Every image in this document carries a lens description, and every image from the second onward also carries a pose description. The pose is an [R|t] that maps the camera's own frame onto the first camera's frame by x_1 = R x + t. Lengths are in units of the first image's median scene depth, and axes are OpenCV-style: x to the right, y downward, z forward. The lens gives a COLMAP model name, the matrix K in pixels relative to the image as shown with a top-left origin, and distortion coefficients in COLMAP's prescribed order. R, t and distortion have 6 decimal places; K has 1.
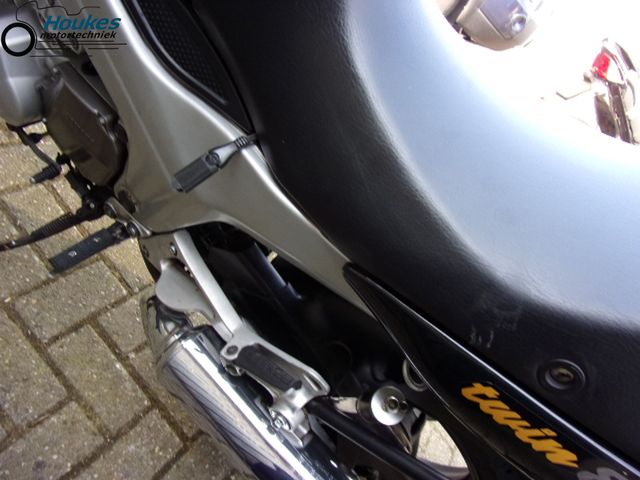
lens RADIAL K [[446.7, 0, 320.0], [0, 446.7, 240.0], [0, 0, 1]] dist [-0.032038, 0.003594]
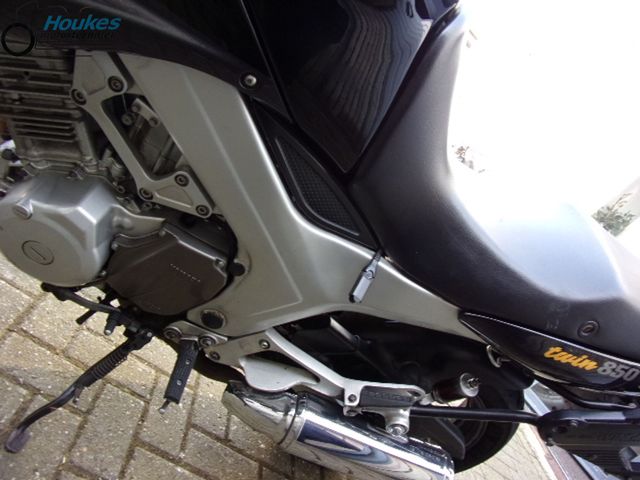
lens RADIAL K [[446.7, 0, 320.0], [0, 446.7, 240.0], [0, 0, 1]] dist [-0.032038, 0.003594]
pose [[0.850770, -0.270470, 0.450597, -0.616978], [0.274898, 0.959778, 0.057071, -0.256311], [-0.447909, 0.075314, 0.890902, -0.152996]]
